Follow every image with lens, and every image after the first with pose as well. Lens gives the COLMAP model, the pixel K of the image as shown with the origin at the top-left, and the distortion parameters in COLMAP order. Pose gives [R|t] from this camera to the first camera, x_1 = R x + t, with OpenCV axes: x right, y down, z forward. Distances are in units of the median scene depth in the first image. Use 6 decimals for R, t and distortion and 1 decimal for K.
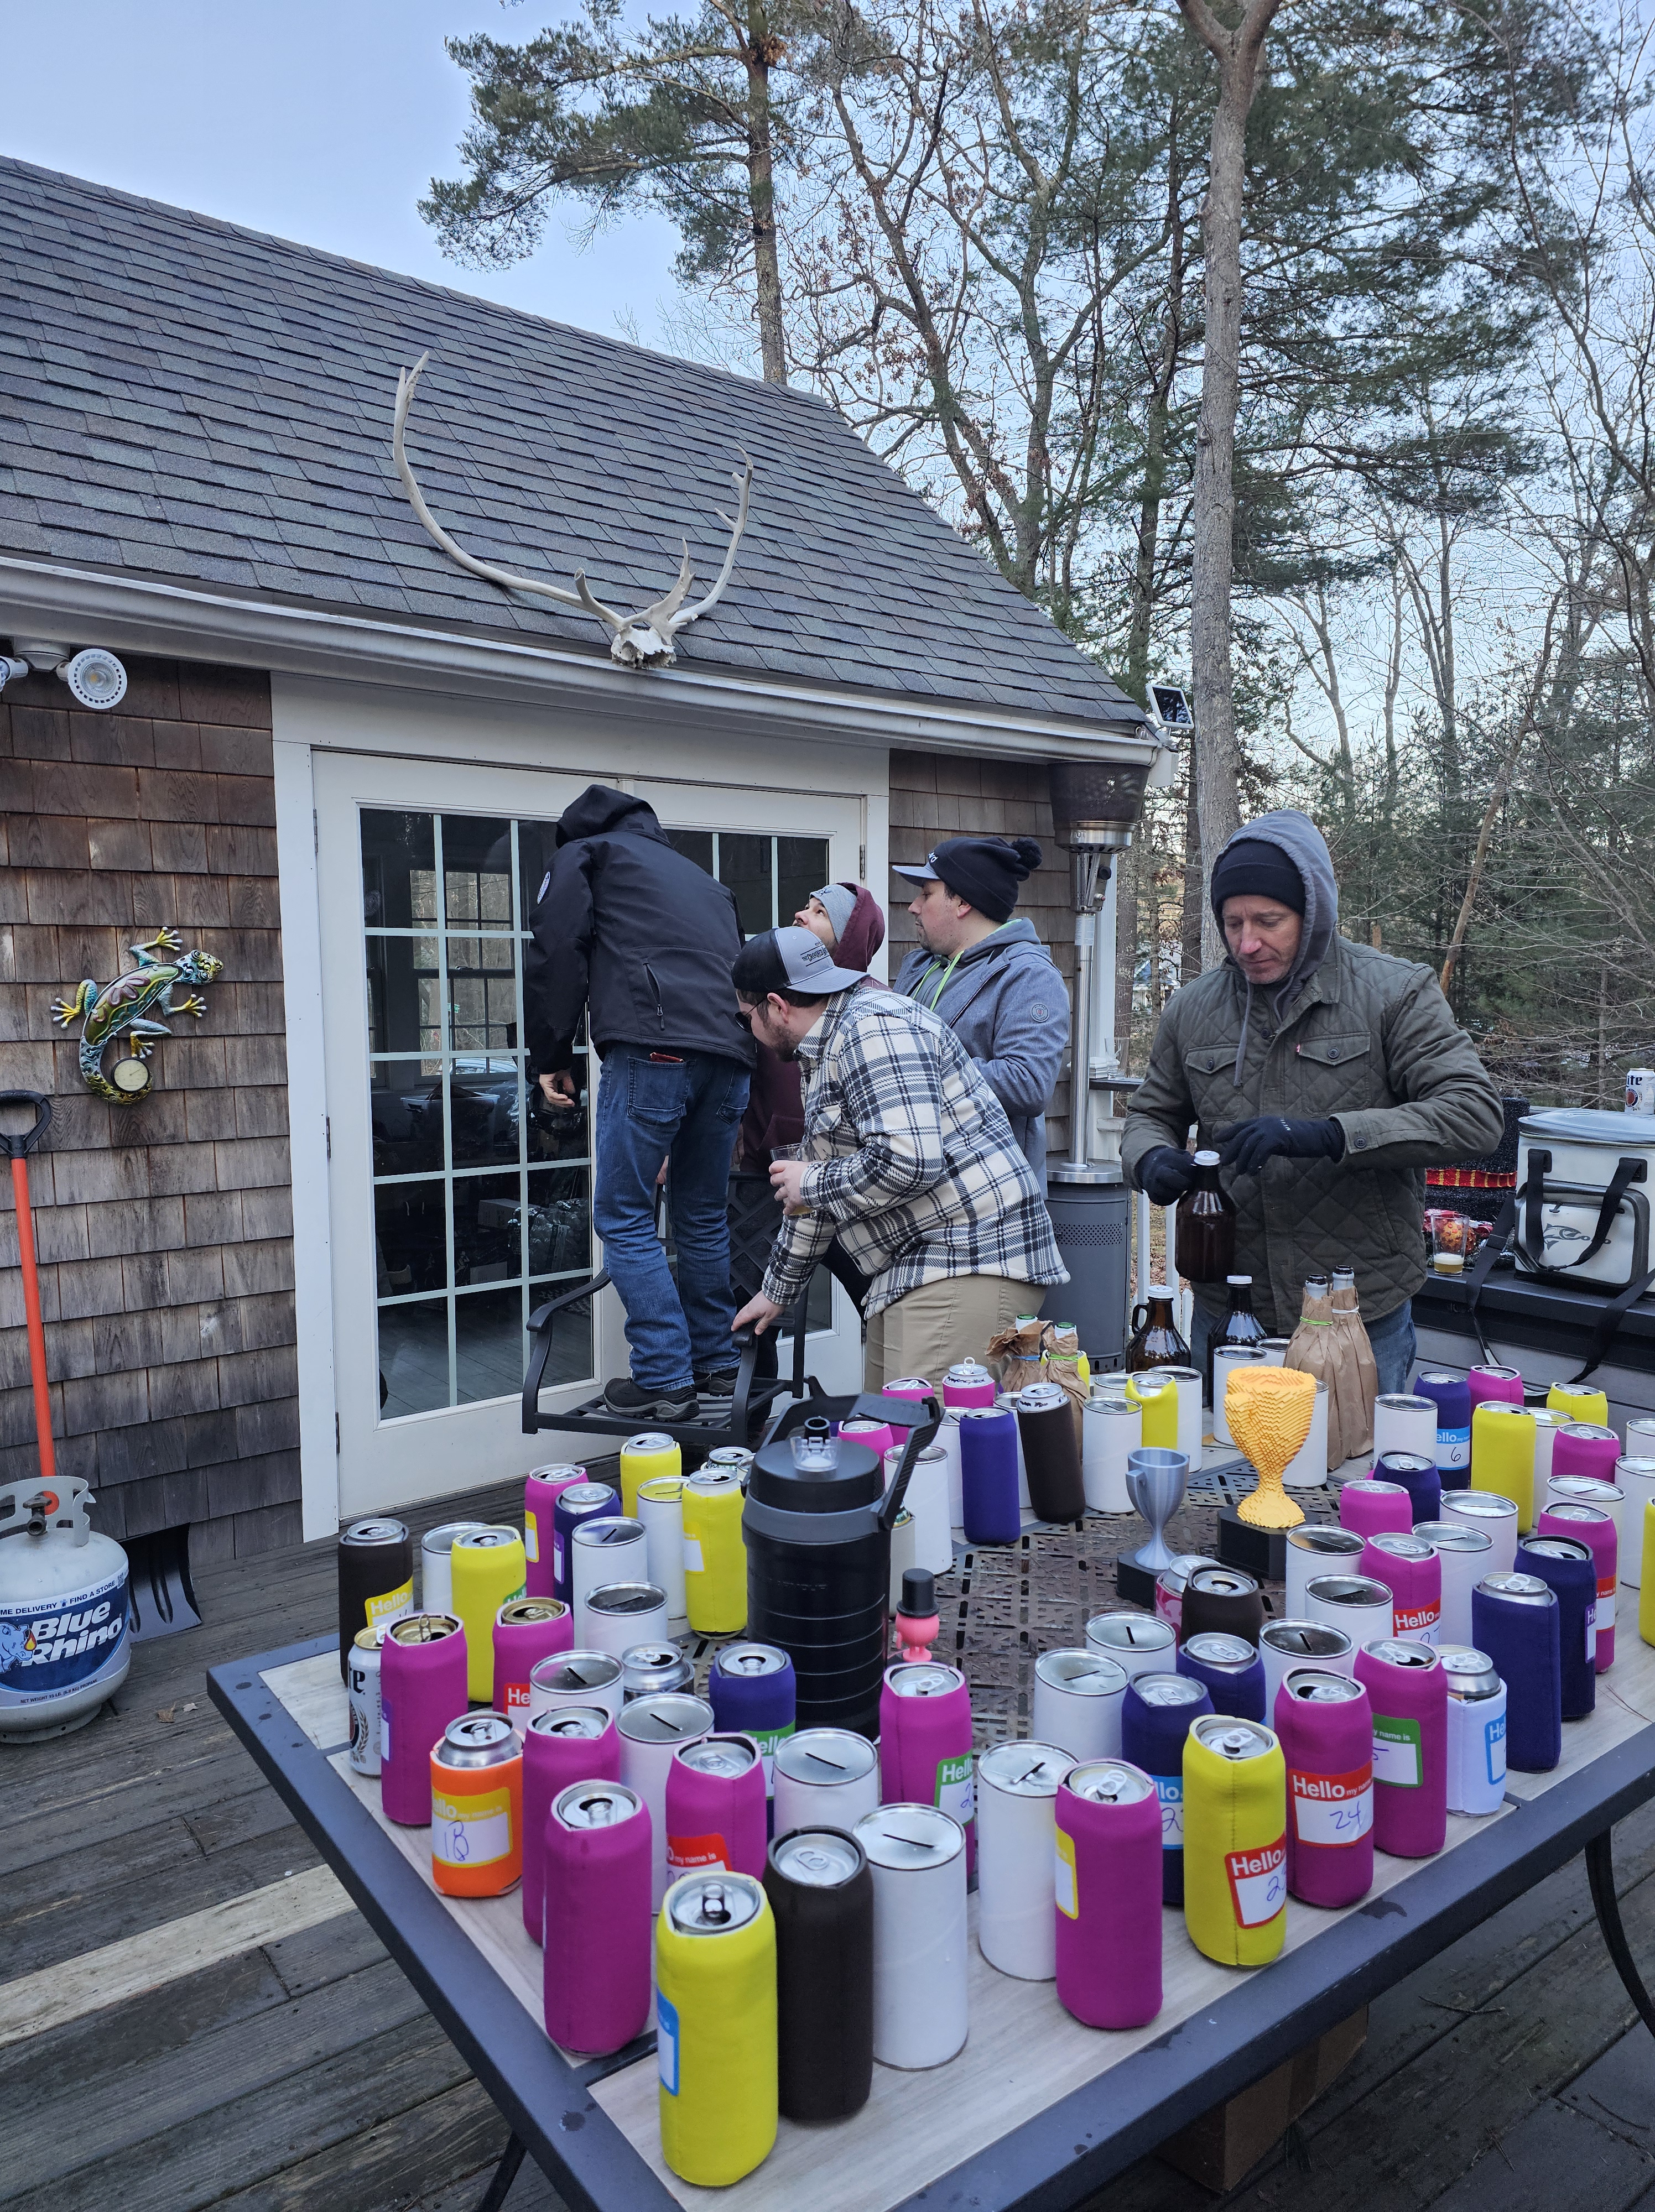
lens RADIAL K [[1486.5, 0, 834.6], [0, 1486.5, 1096.7], [0, 0, 1]] dist [0.060757, -0.057399]
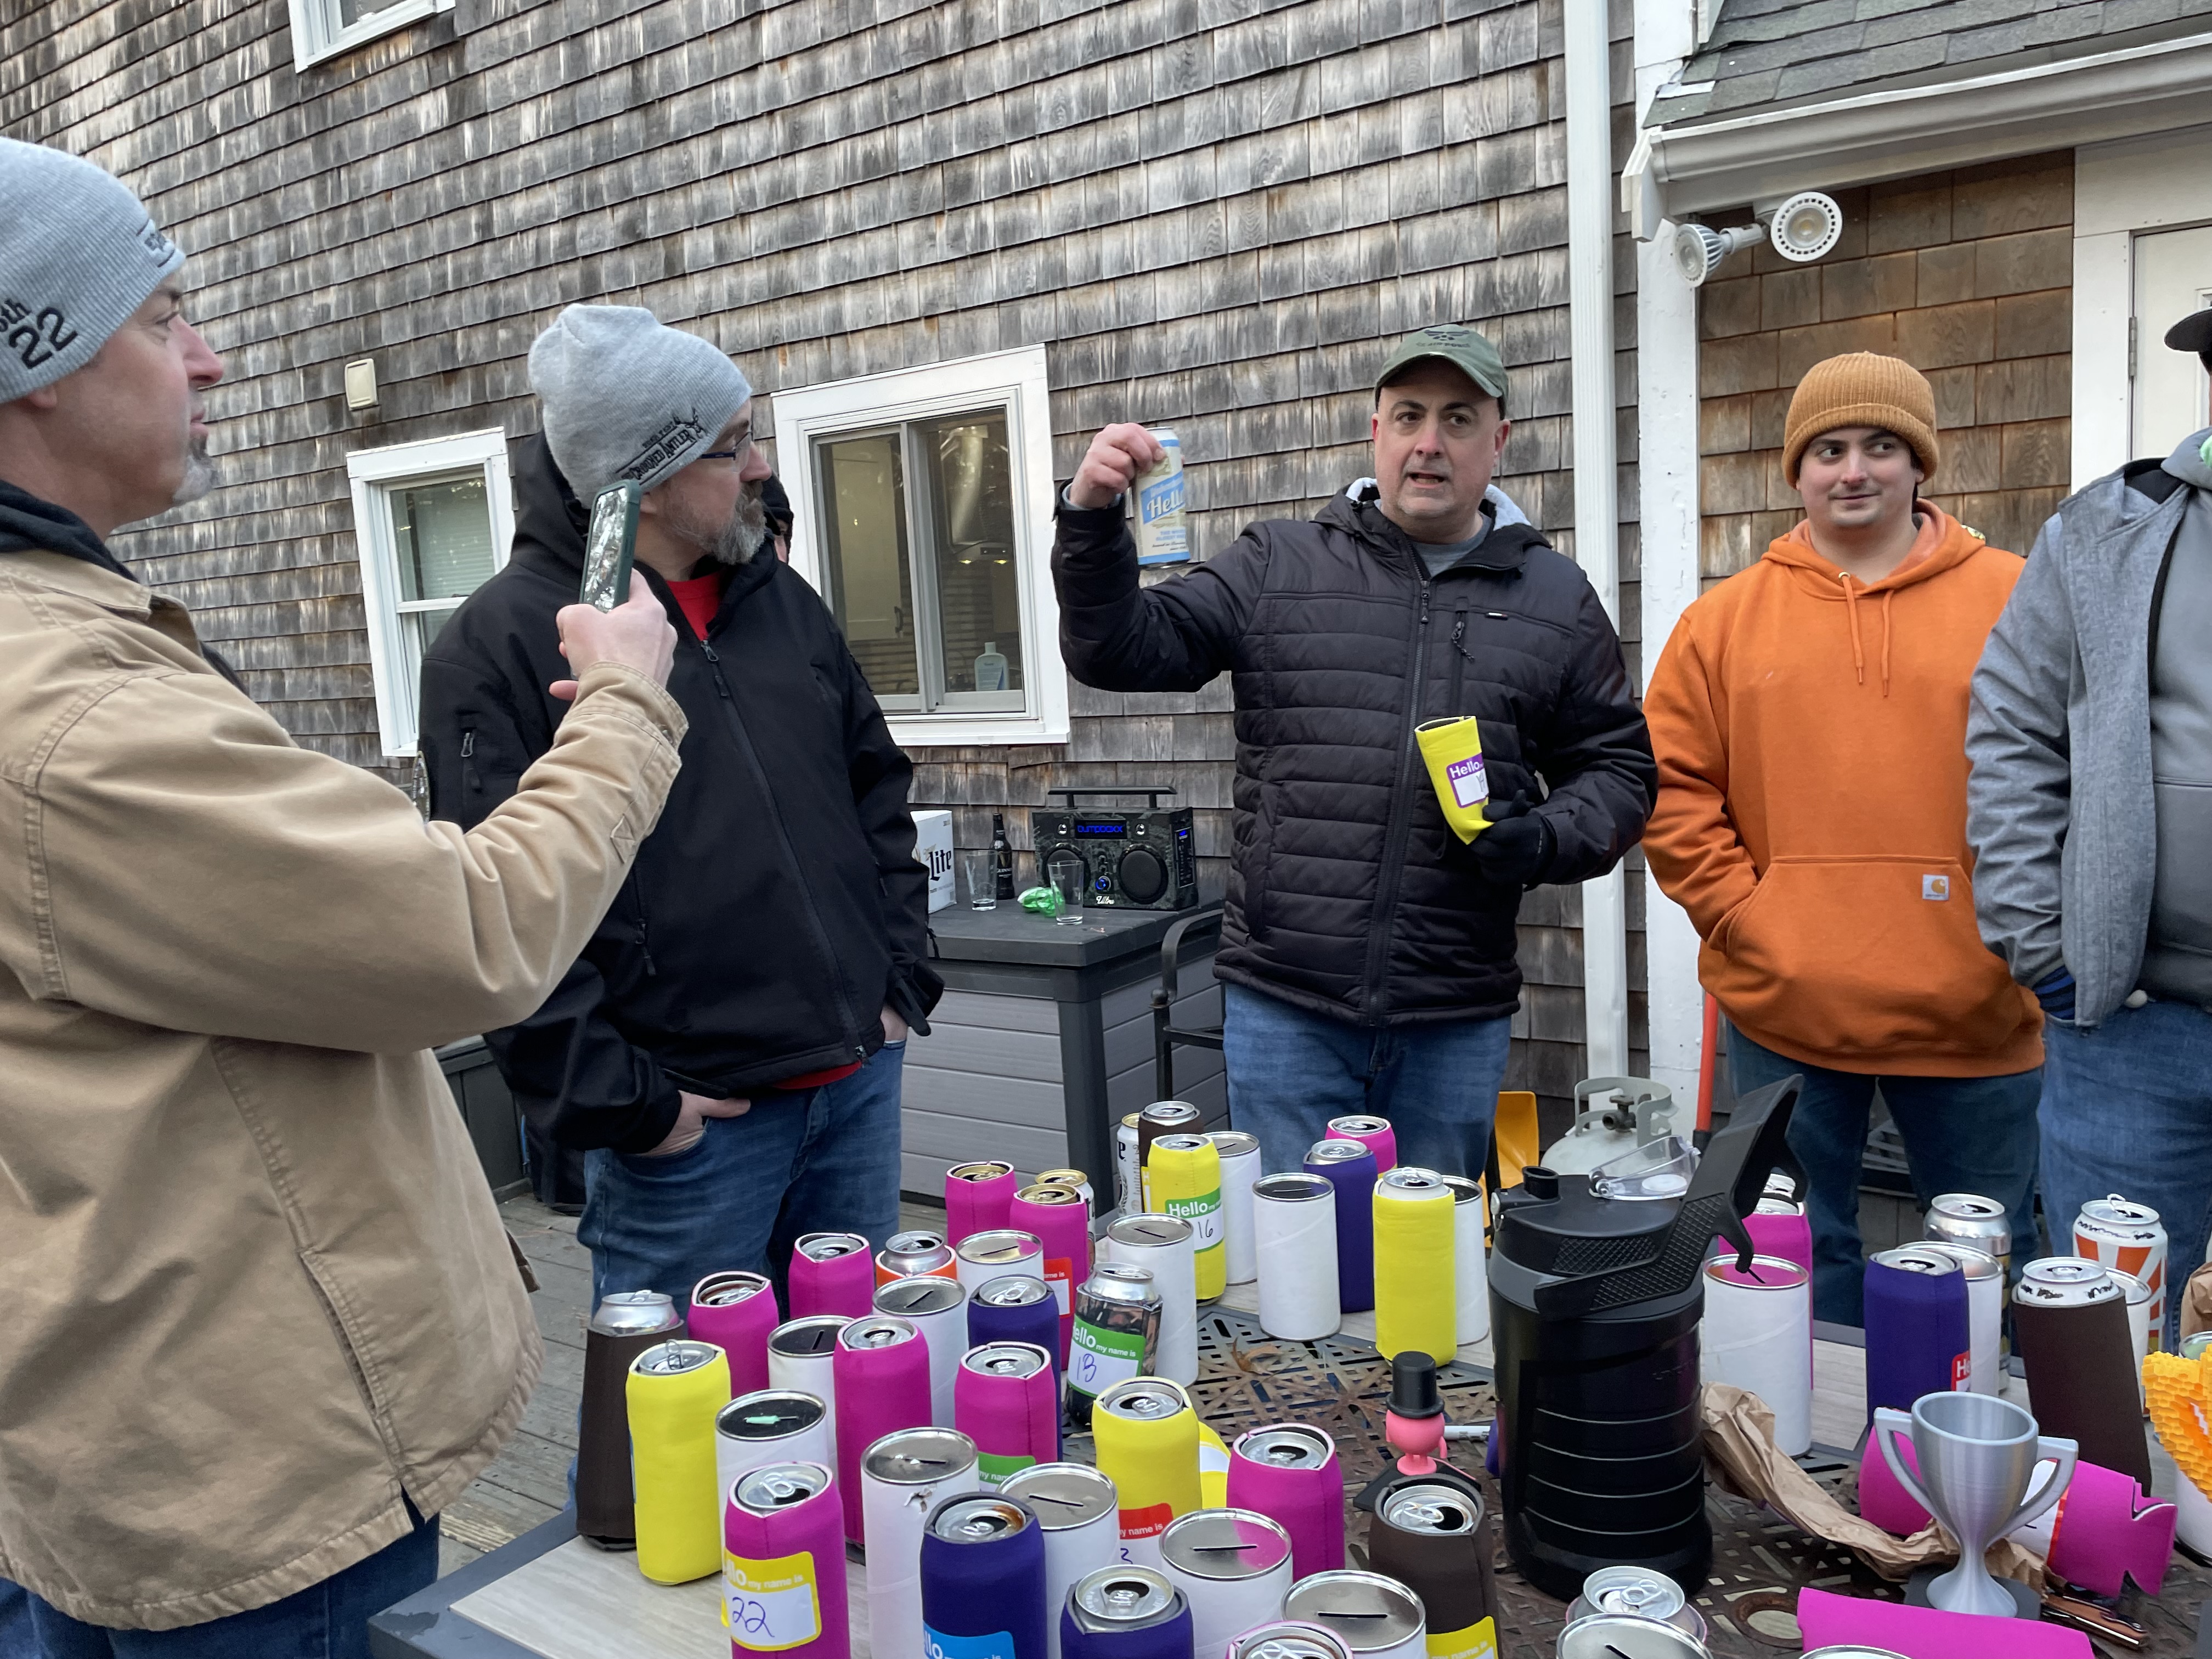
lens RADIAL K [[1662.5, 0, 1083.5], [0, 1662.5, 840.0], [0, 0, 1]] dist [0.088246, -0.115357]
pose [[0.300545, 0.108253, -0.947604, 0.368916], [-0.024088, 0.994083, 0.105923, -0.011411], [0.953463, -0.009009, 0.301374, 0.283730]]
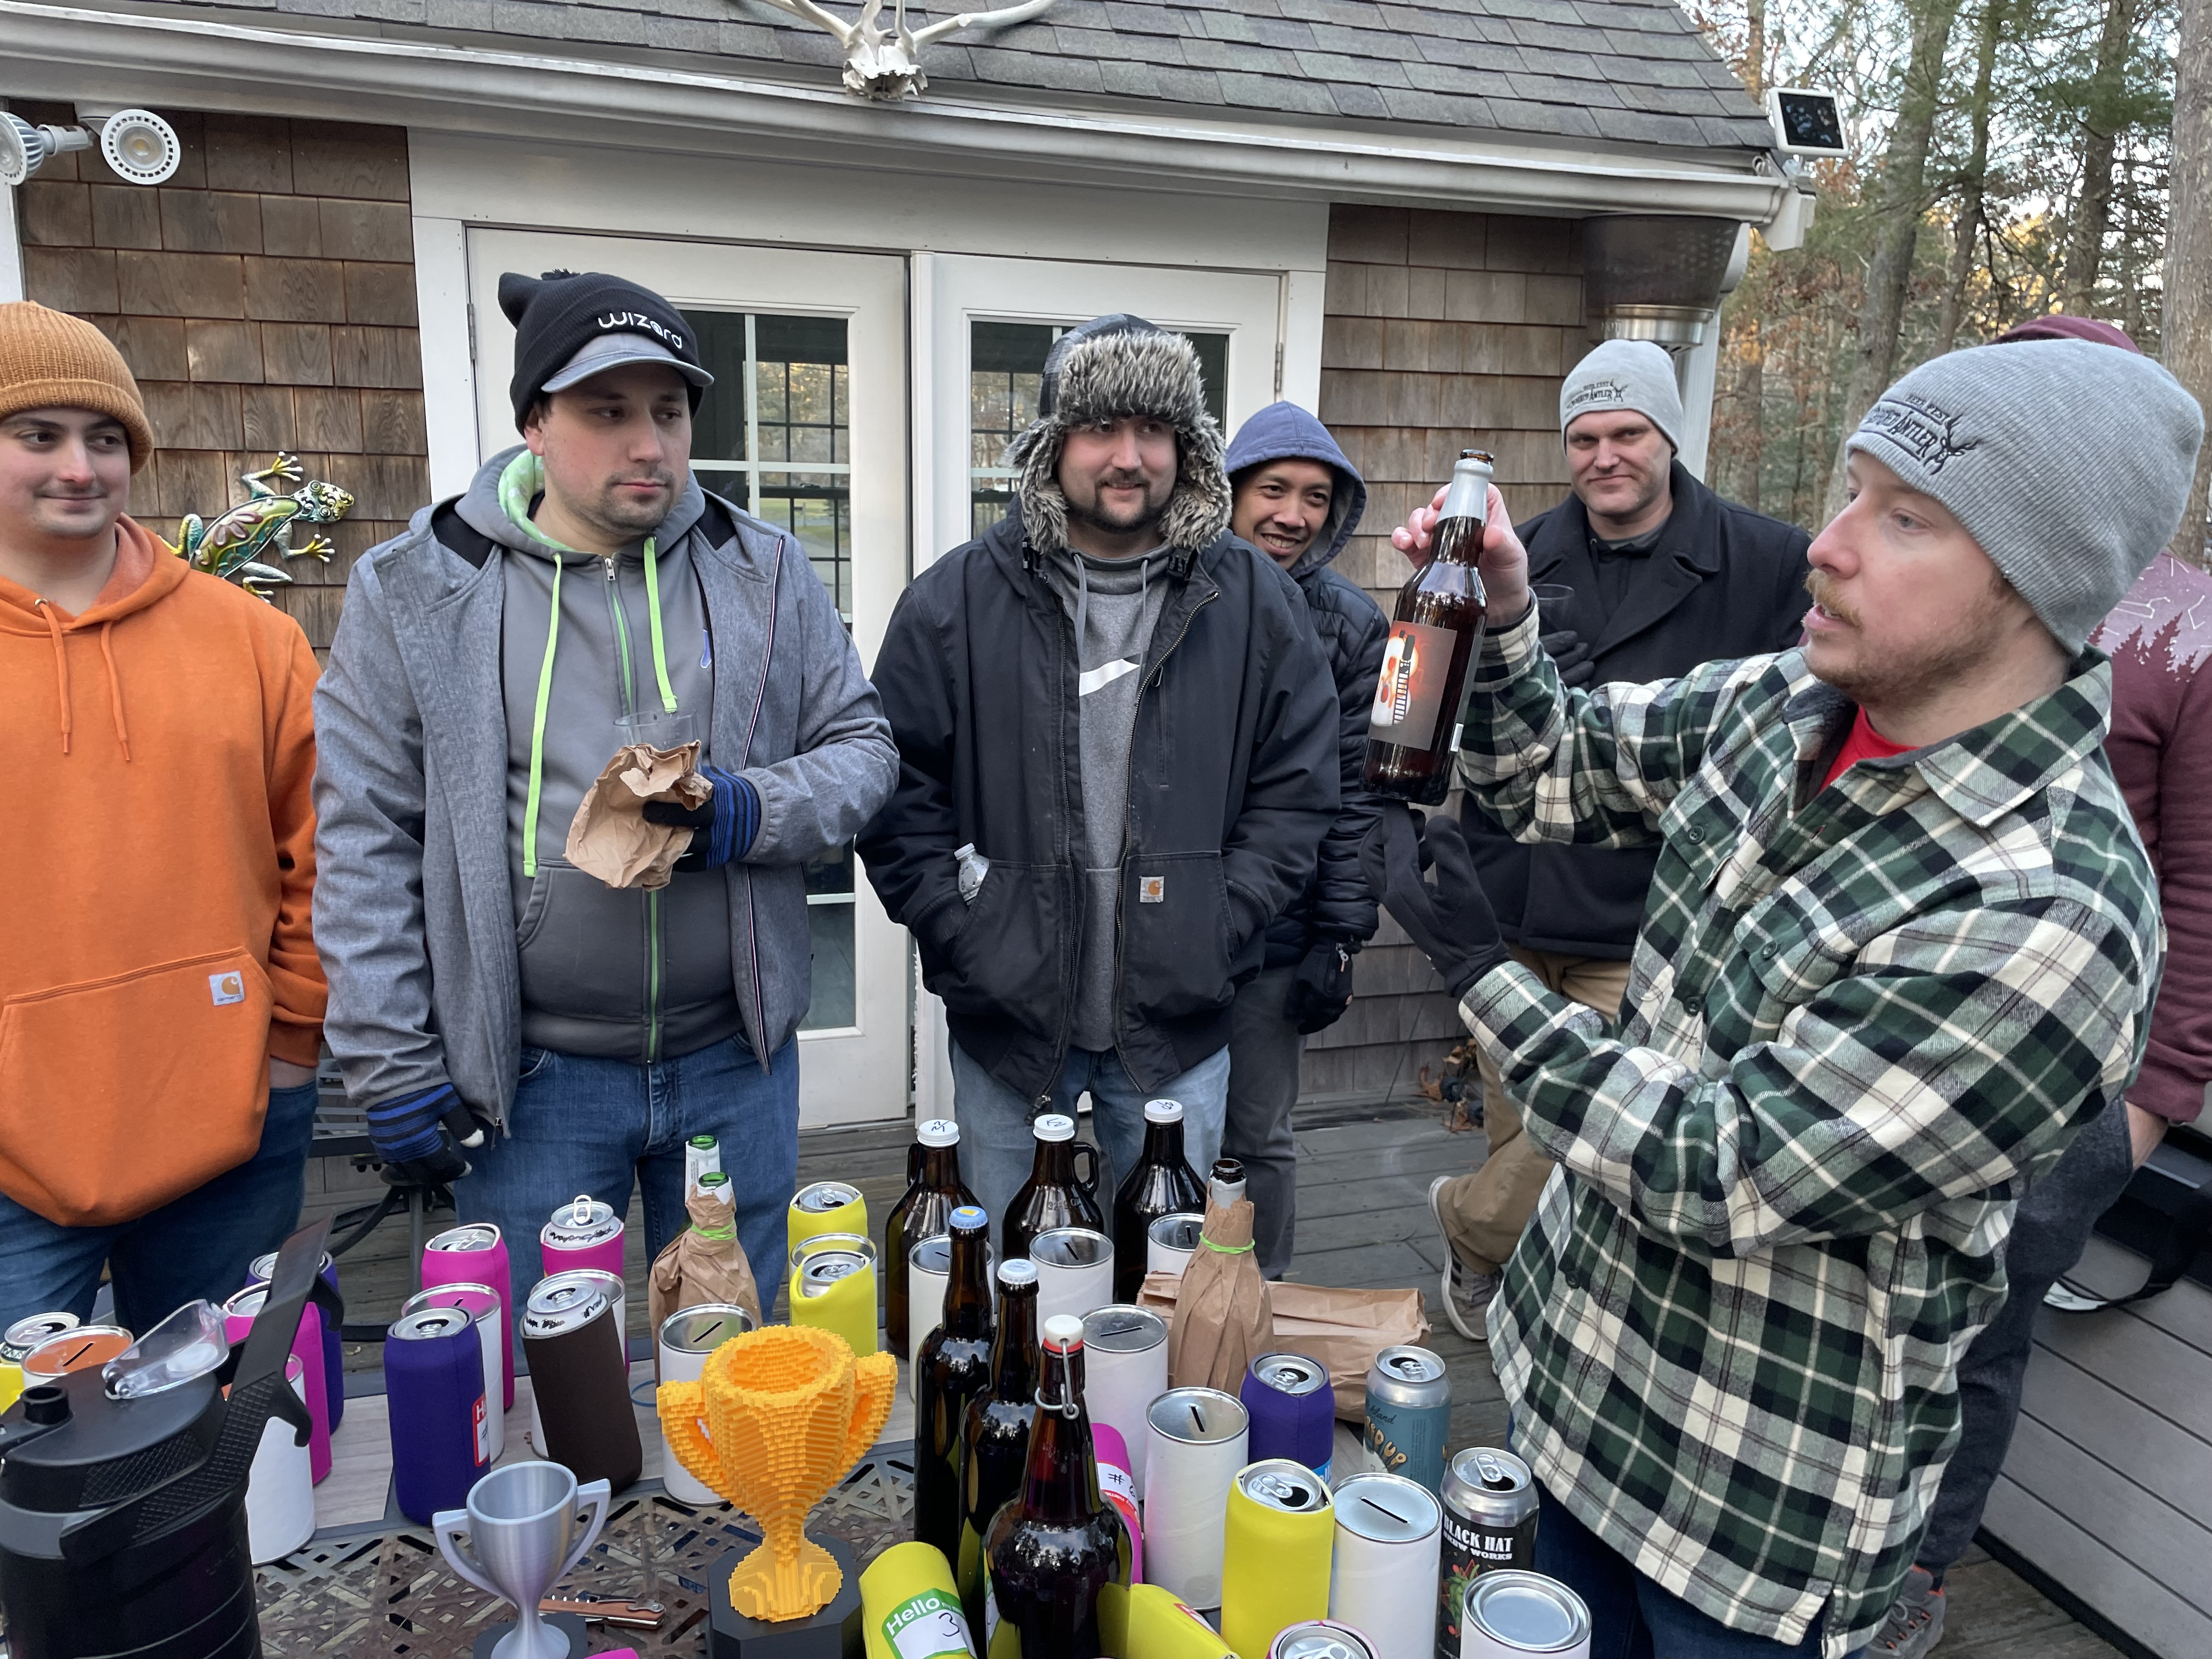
lens RADIAL K [[1668.1, 0, 1087.3], [0, 1668.1, 843.5], [0, 0, 1]] dist [0.087747, -0.114829]
pose [[0.936958, 0.097682, -0.335512, 0.339862], [-0.053899, 0.989043, 0.137433, -0.055641], [0.345261, -0.110686, 0.931957, 0.273147]]
